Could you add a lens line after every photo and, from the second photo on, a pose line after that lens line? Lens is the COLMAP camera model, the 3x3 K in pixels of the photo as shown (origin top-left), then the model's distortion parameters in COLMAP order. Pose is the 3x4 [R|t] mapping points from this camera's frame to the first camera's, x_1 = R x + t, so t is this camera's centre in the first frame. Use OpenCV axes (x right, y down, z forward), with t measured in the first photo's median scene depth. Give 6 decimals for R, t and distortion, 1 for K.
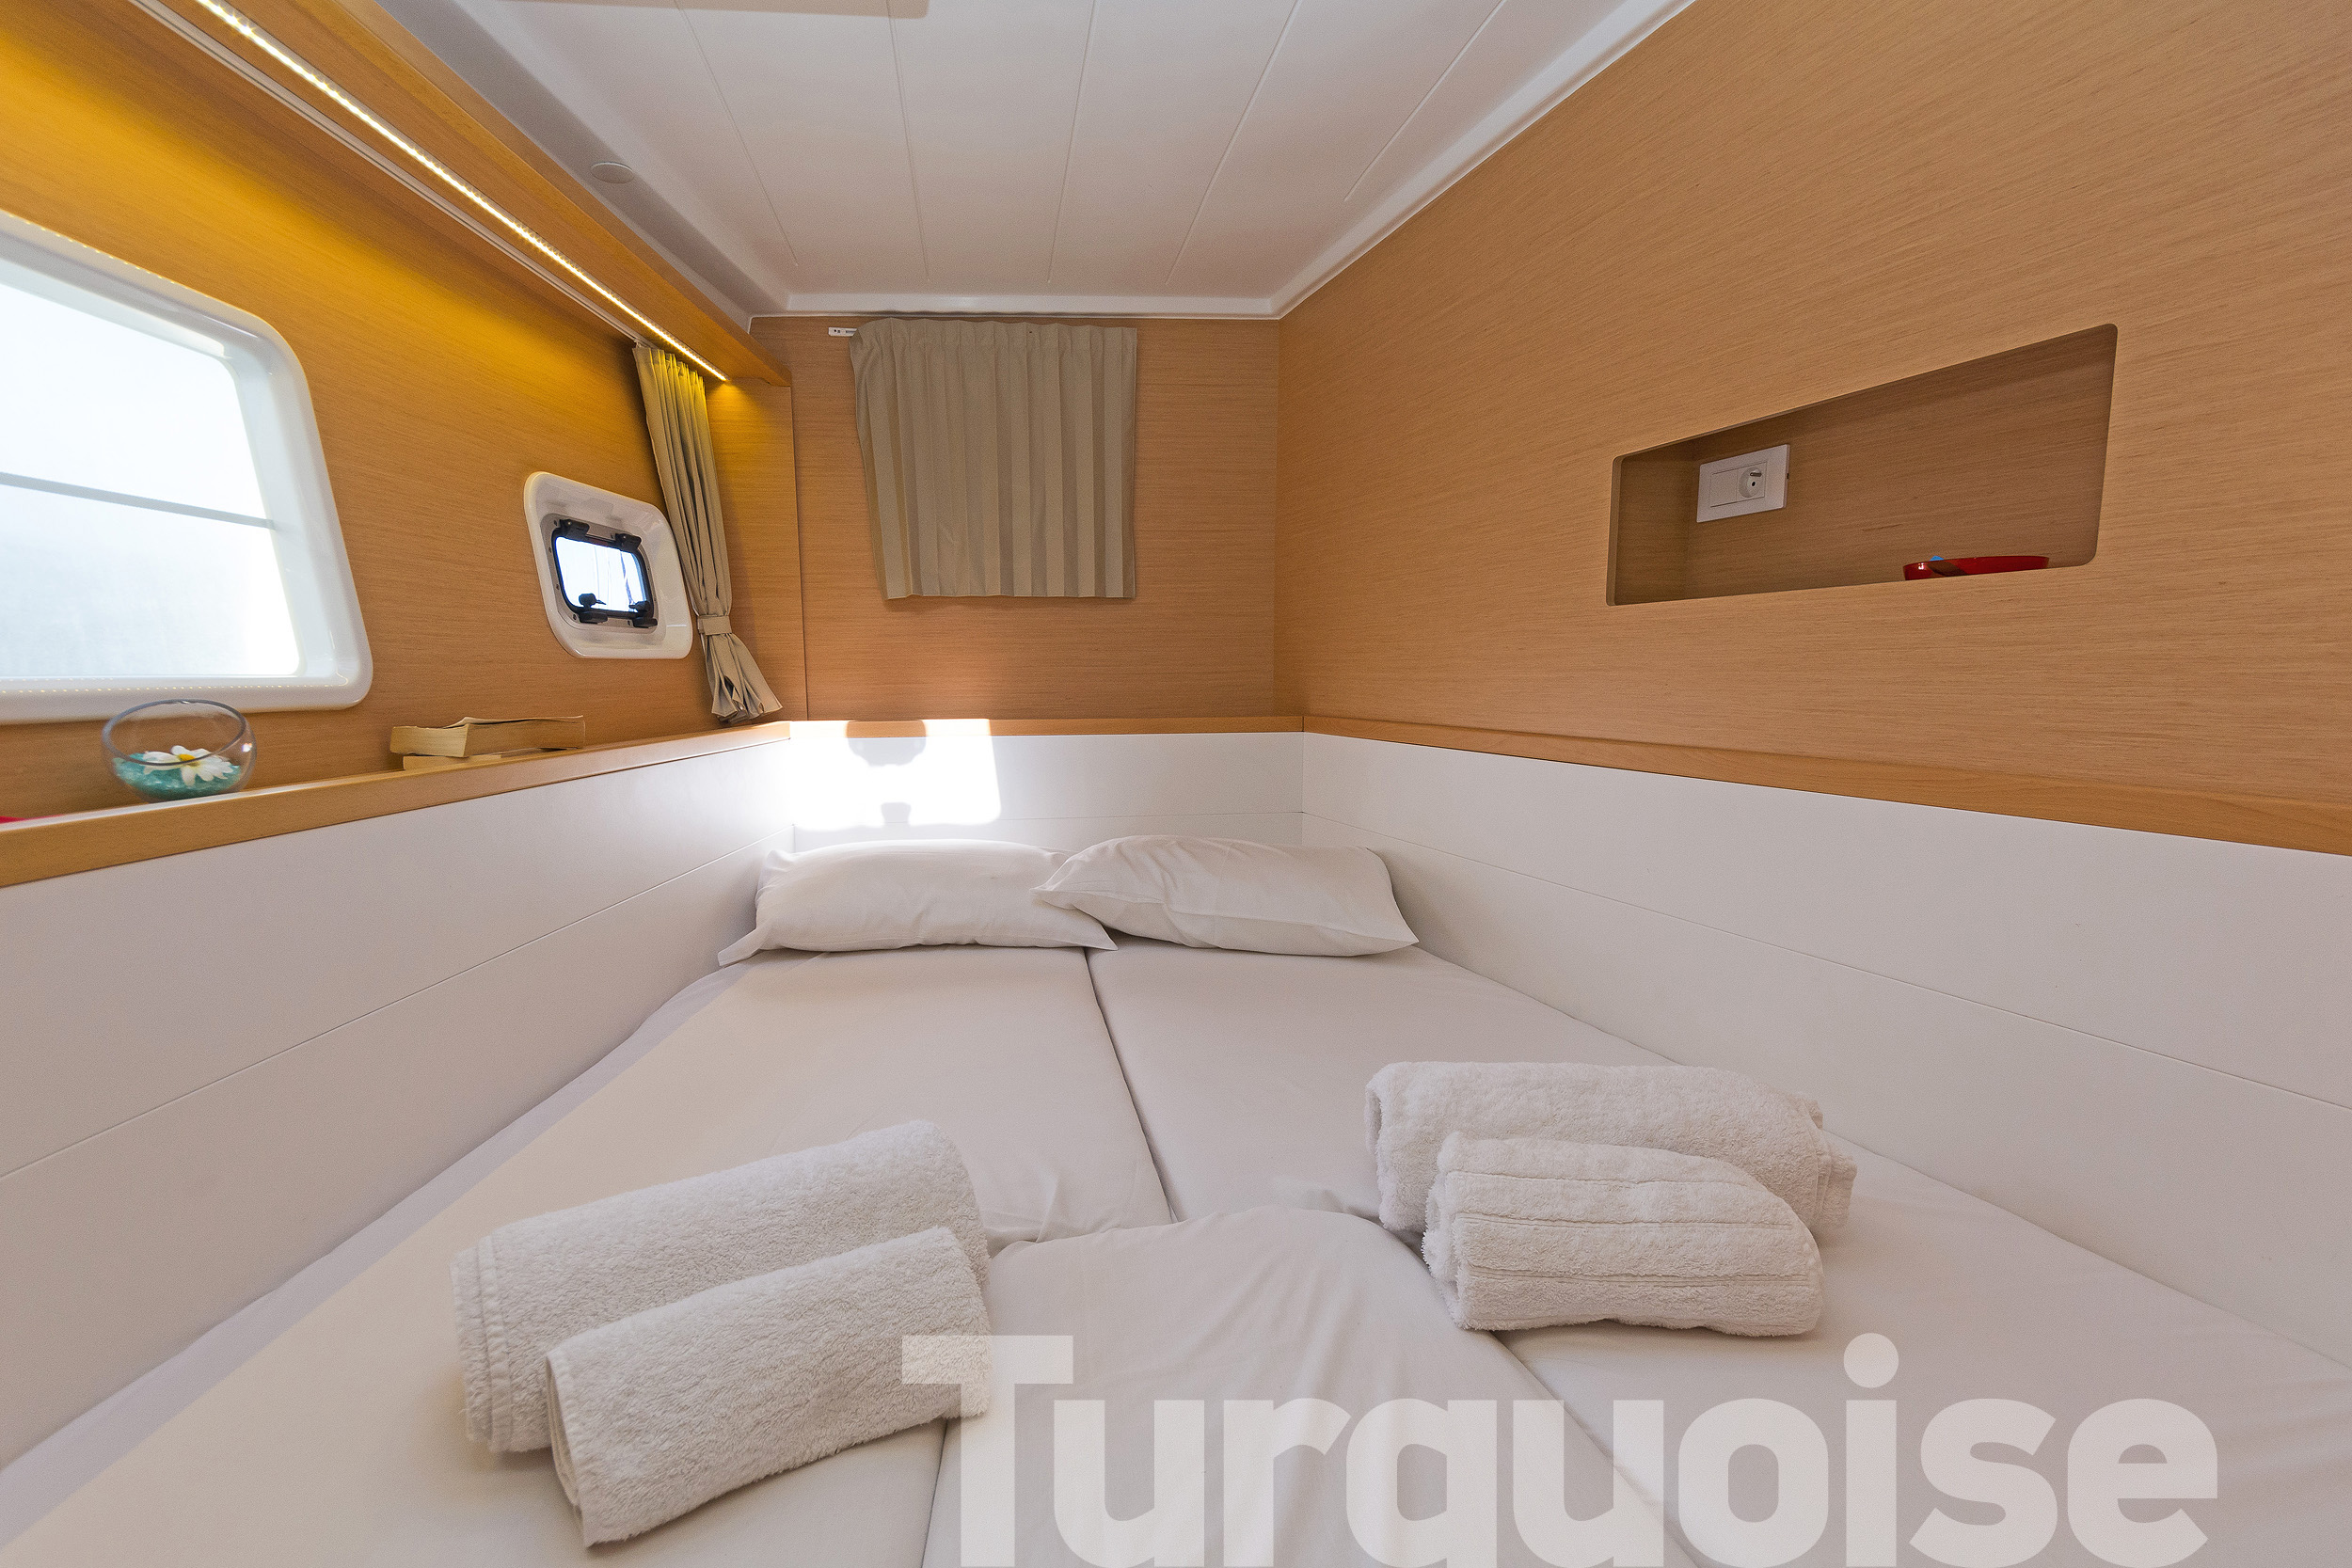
lens RADIAL K [[1109.6, 0, 1151.3], [0, 1109.6, 800.4], [0, 0, 1]] dist [0.002424, 0.000159]
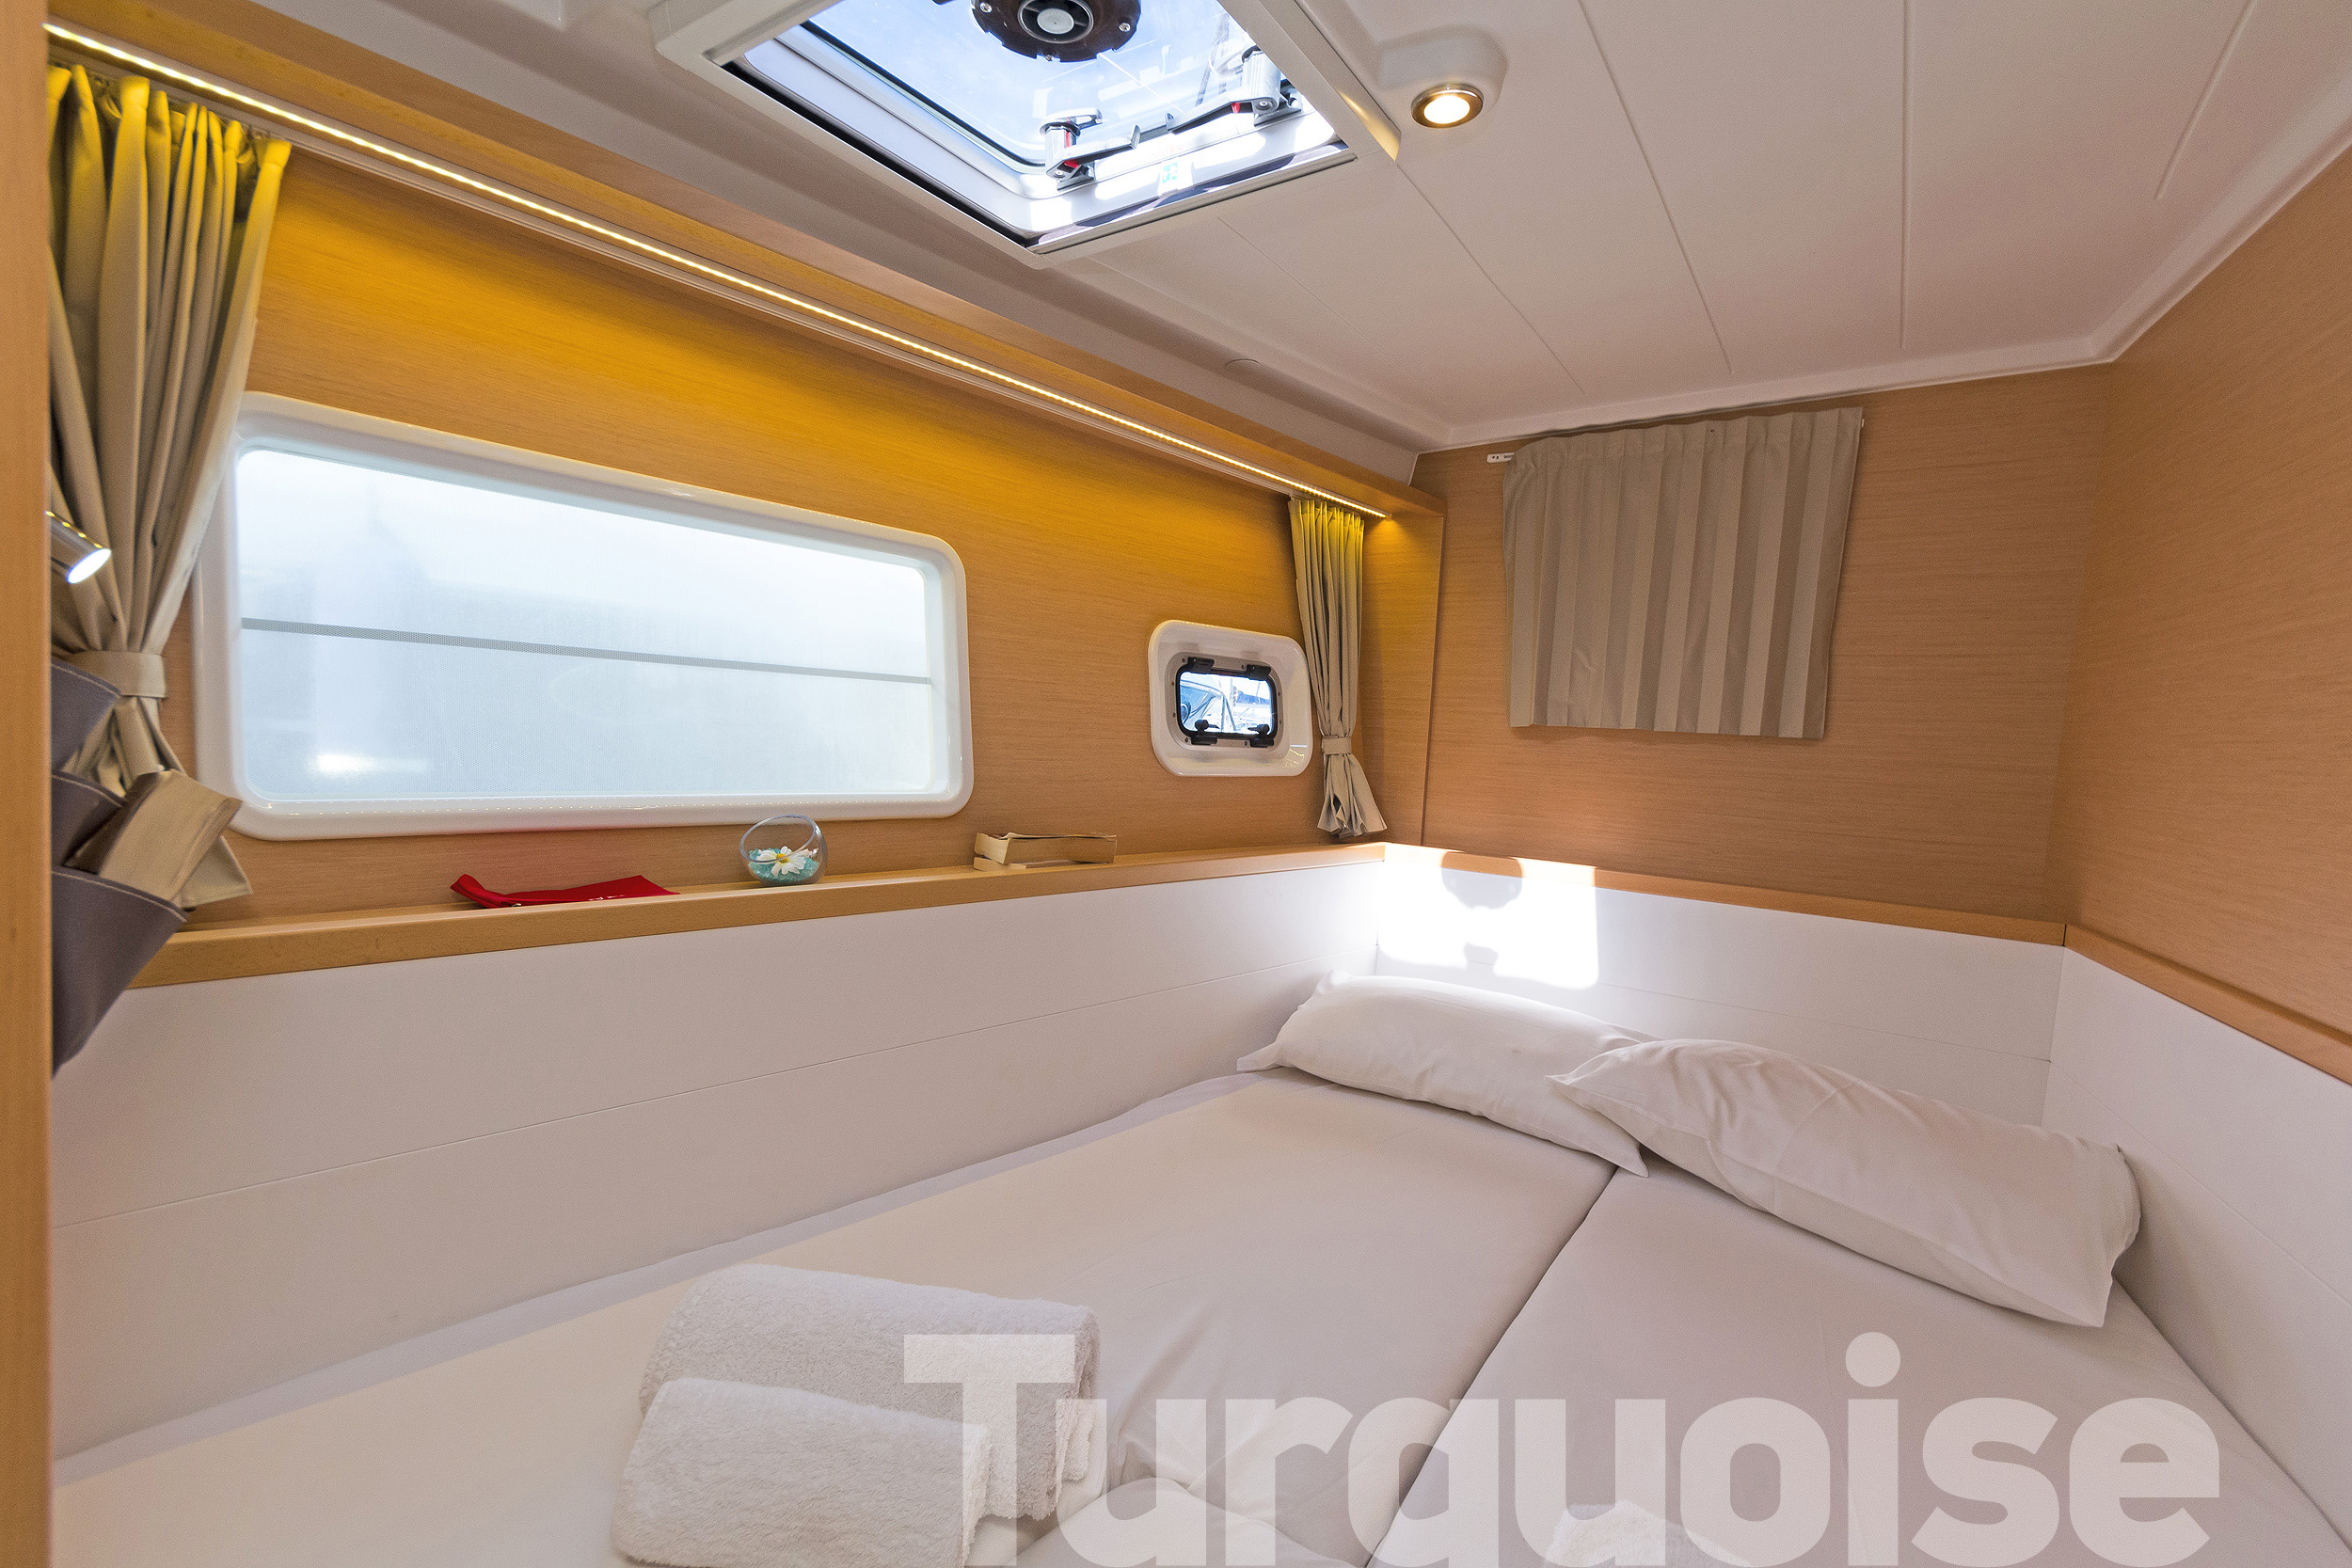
lens RADIAL K [[1082.5, 0, 1076.8], [0, 1082.5, 802.5], [0, 0, 1]] dist [0.010433, 0.000121]
pose [[0.723103, 0.092670, -0.684495, 0.185955], [-0.141046, 0.989890, -0.014985, -0.067480], [0.676186, 0.107381, 0.728863, 0.098524]]
